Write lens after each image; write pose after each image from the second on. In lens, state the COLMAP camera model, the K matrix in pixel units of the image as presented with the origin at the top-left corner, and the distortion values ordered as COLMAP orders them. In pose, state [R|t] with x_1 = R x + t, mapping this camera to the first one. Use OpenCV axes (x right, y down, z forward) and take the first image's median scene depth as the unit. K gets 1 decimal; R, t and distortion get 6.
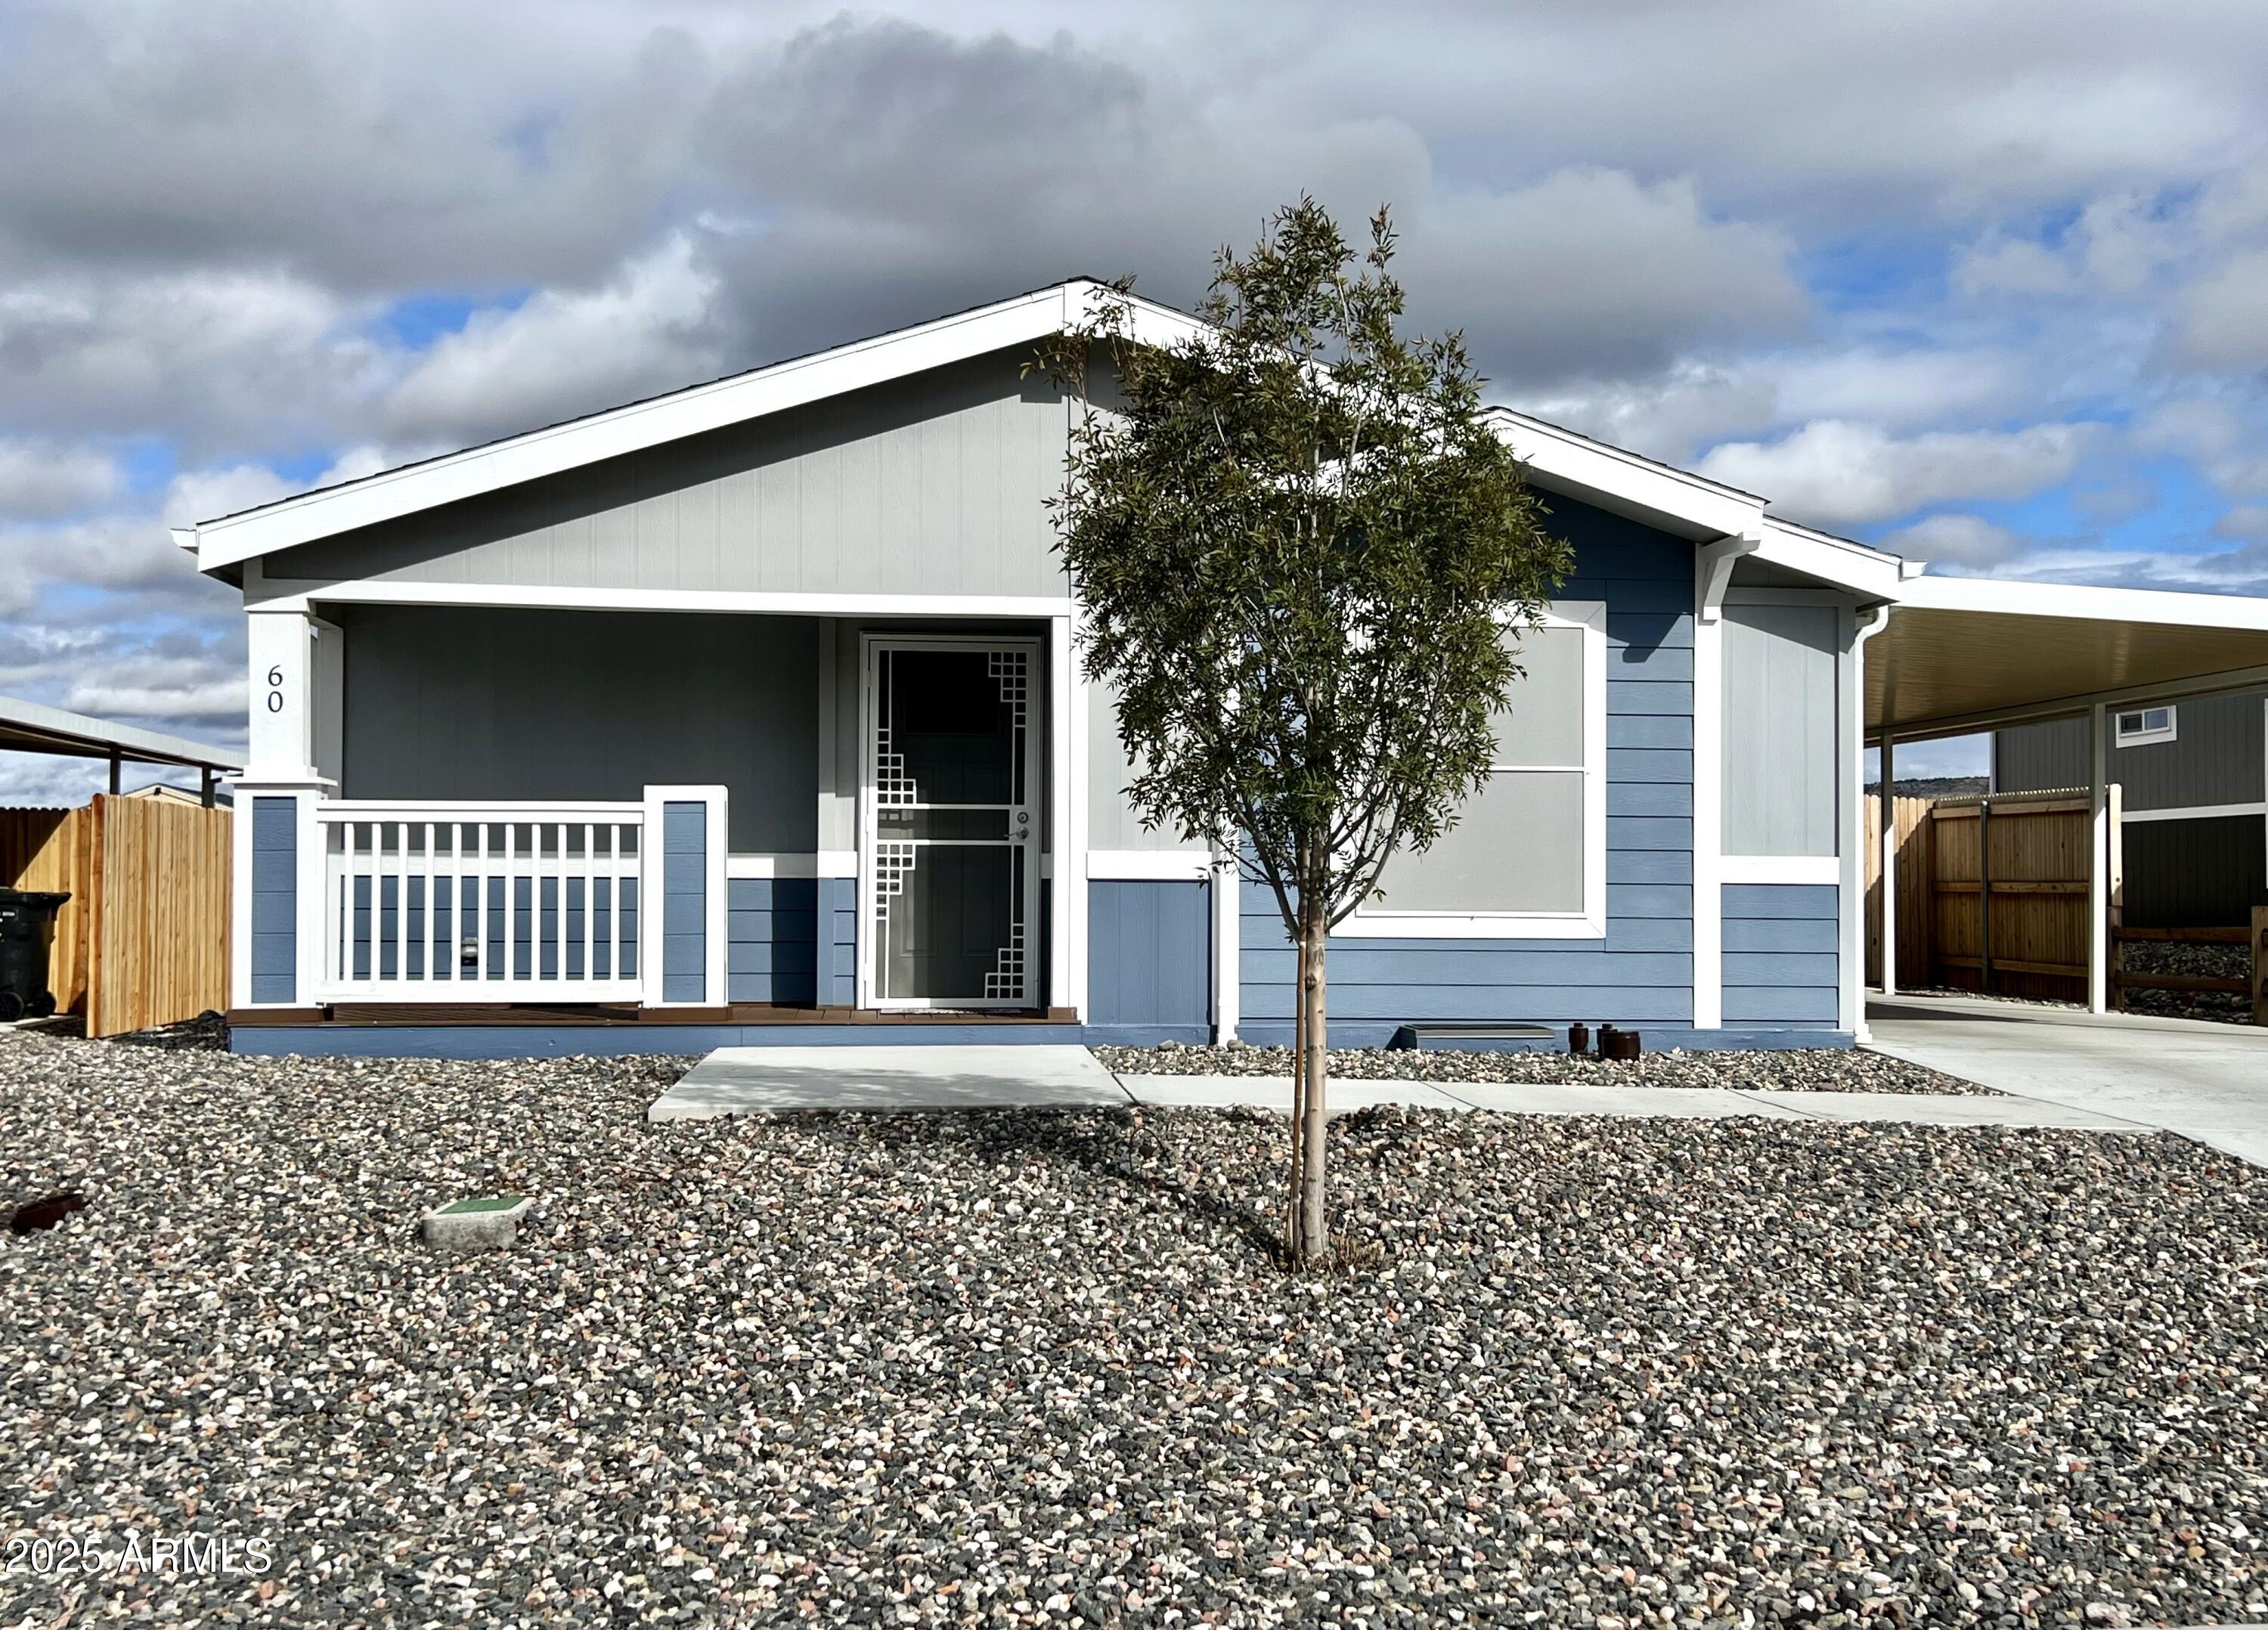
lens RADIAL K [[2502.3, 0, 1138.9], [0, 2502.3, 801.3], [0, 0, 1]] dist [0.029205, 0.000000]
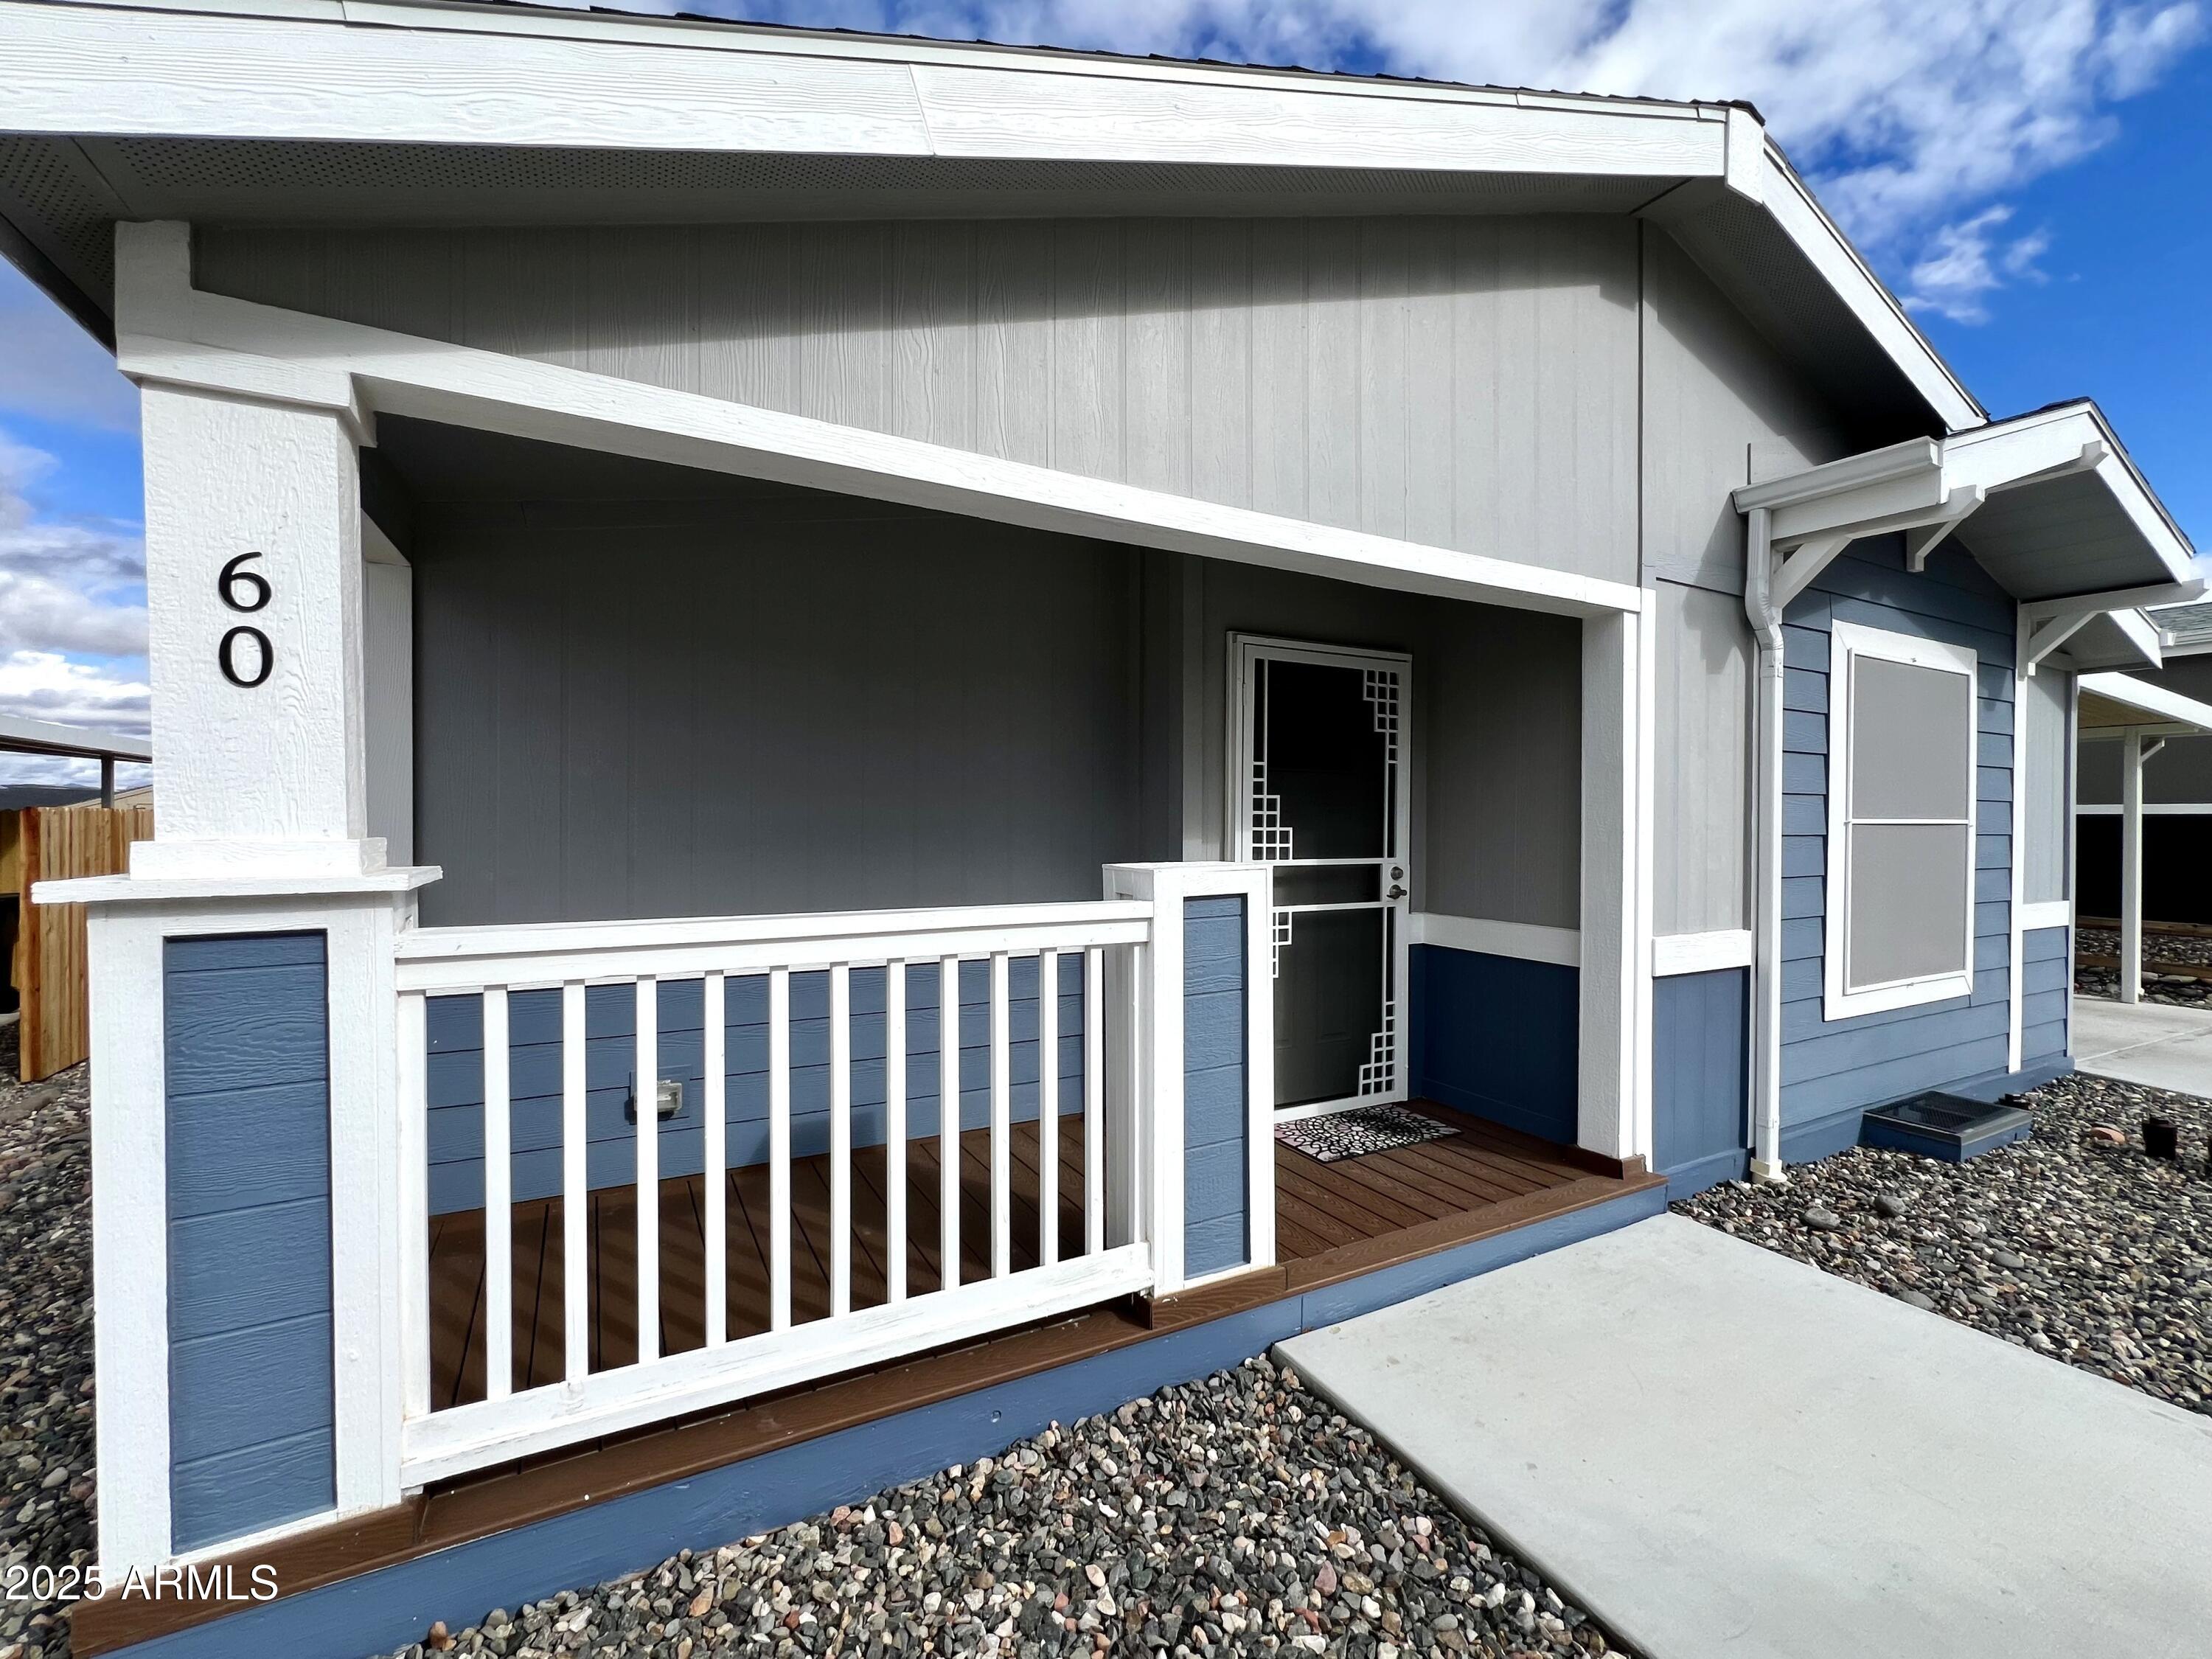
lens RADIAL K [[973.8, 0, 1120.9], [0, 973.8, 827.0], [0, 0, 1]] dist [-0.010717, -0.000551]
pose [[0.926346, -0.001942, 0.376668, -0.281725], [-0.014693, 0.999039, 0.041284, -0.023164], [-0.376386, -0.043778, 0.925428, 0.829242]]
